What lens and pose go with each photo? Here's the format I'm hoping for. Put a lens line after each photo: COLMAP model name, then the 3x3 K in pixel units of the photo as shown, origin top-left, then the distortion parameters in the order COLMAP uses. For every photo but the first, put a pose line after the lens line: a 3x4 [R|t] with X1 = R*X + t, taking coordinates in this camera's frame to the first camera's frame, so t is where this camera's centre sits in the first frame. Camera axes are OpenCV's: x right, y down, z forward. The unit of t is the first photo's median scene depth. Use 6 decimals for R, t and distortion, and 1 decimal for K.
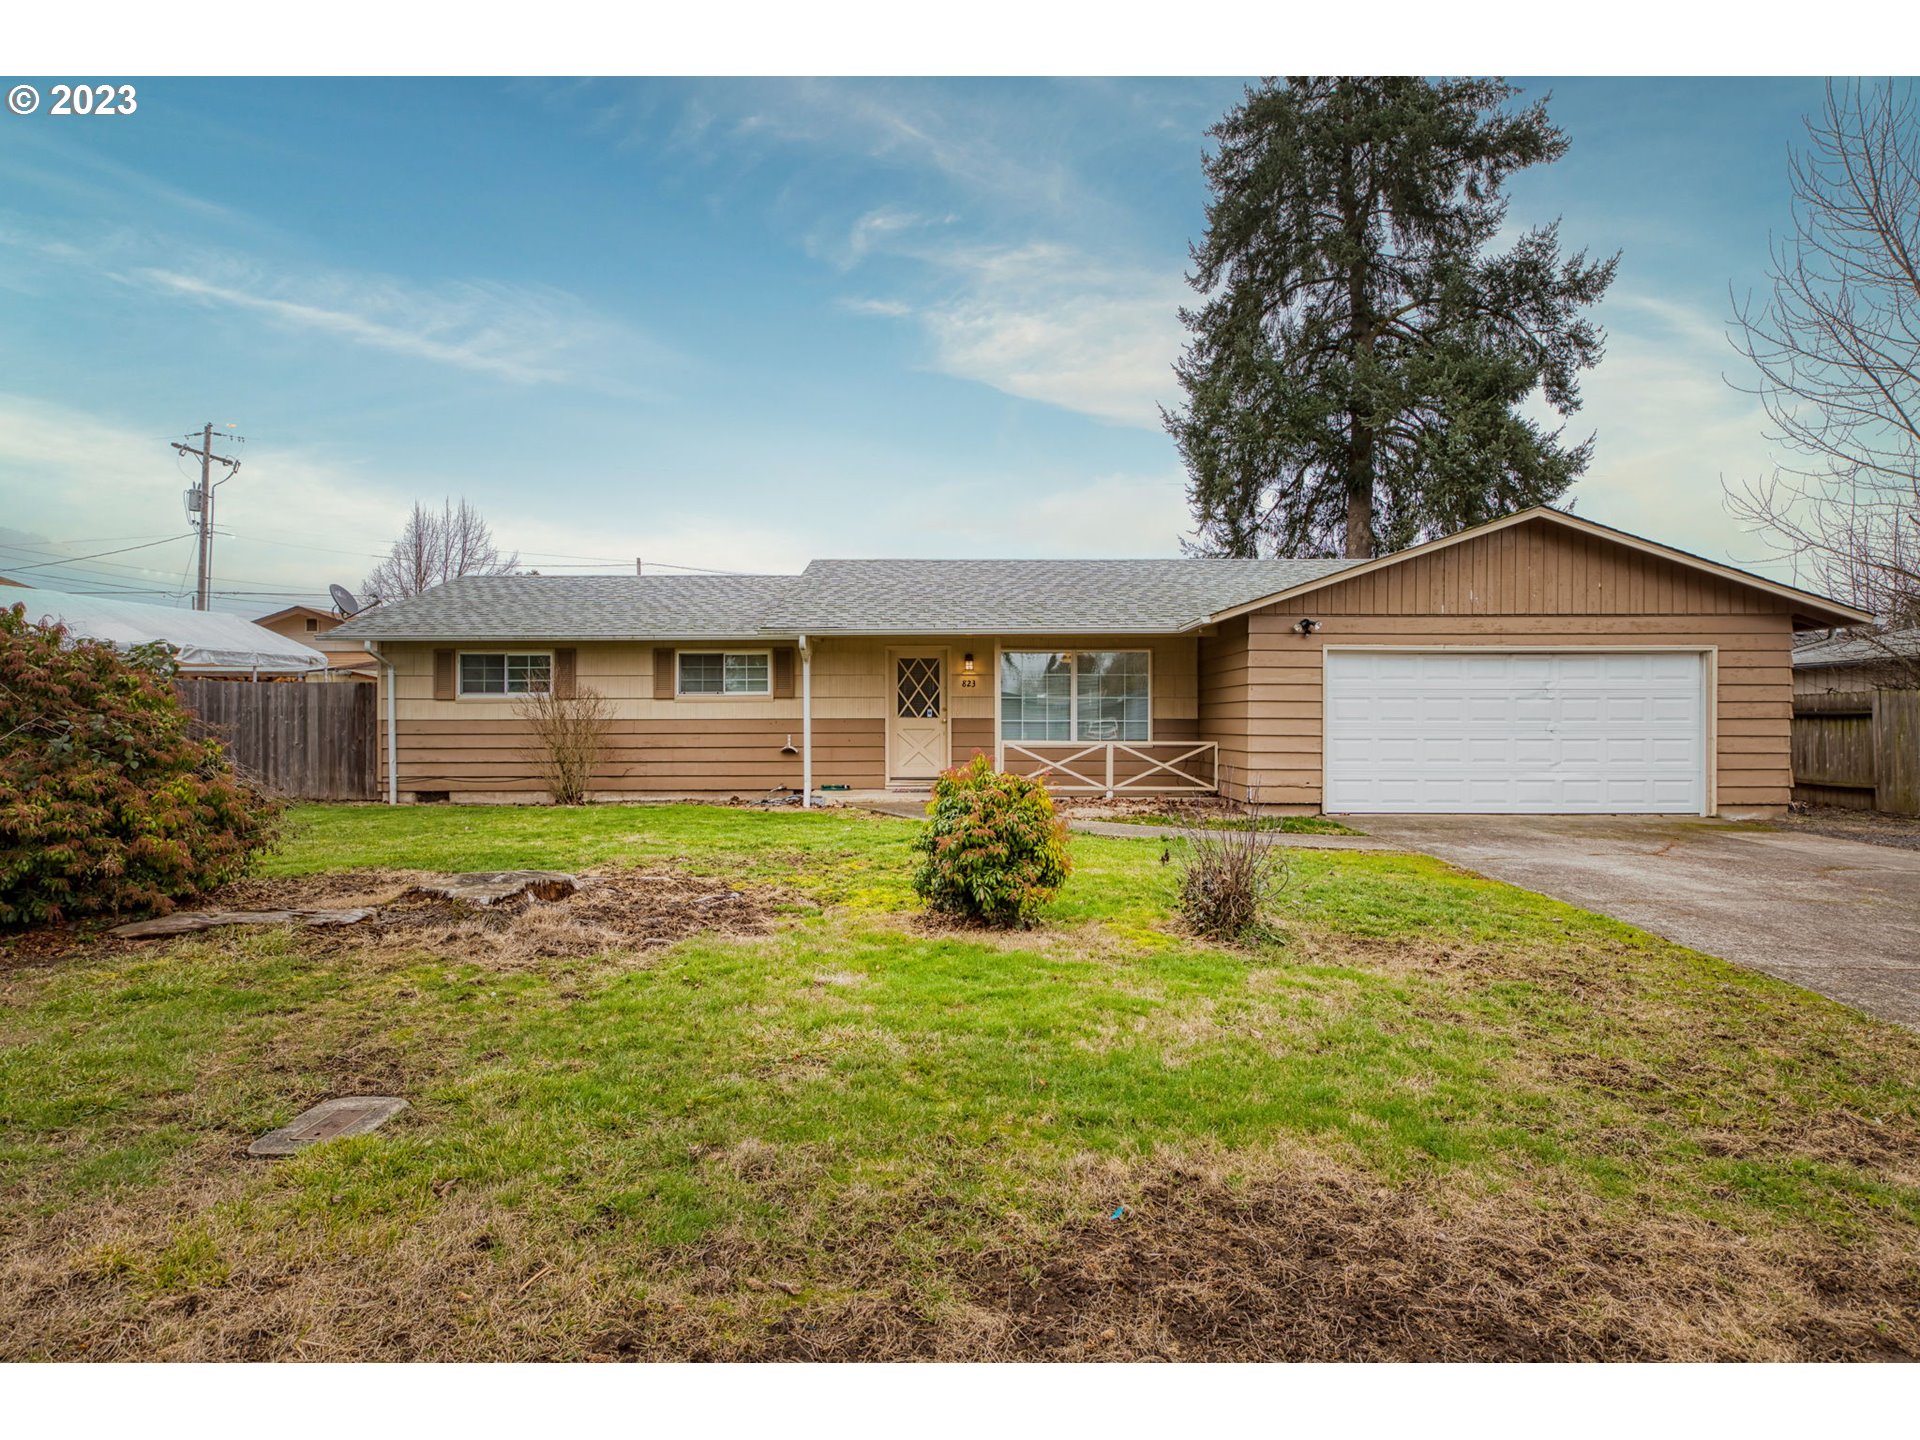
lens RADIAL K [[1079.6, 0, 950.3], [0, 1079.6, 720.9], [0, 0, 1]] dist [0.008787, -0.000862]
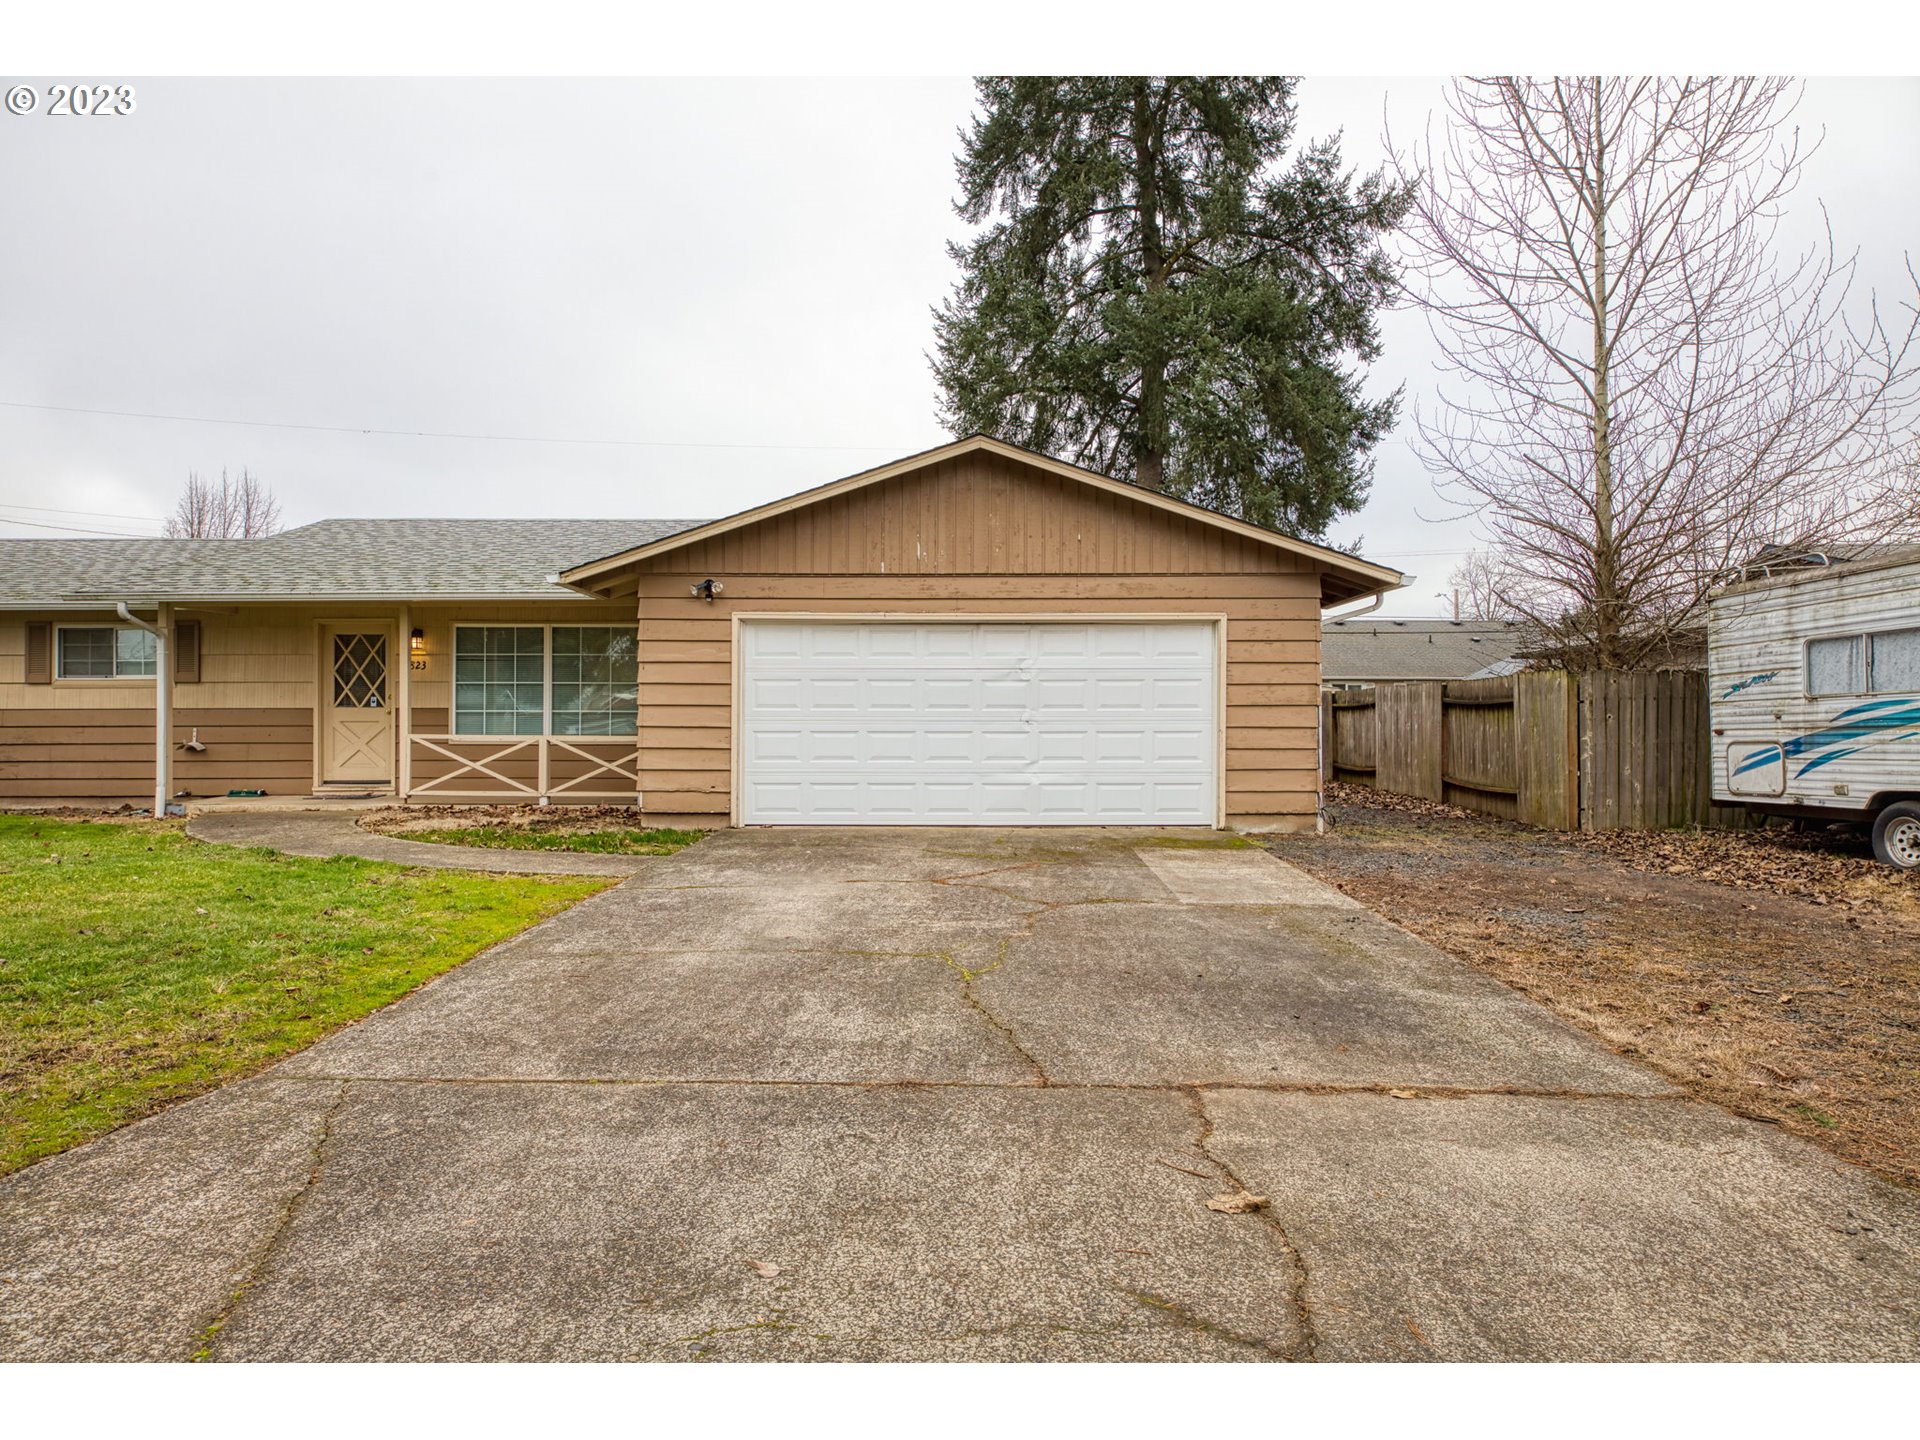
lens RADIAL K [[1163.5, 0, 966.8], [0, 1163.5, 723.7], [0, 0, 1]] dist [0.012680, -0.000307]
pose [[1.000000, 0.000026, 0.000352, 0.427796], [-0.000026, 1.000000, 0.000254, 0.009107], [-0.000352, -0.000254, 1.000000, 0.122192]]
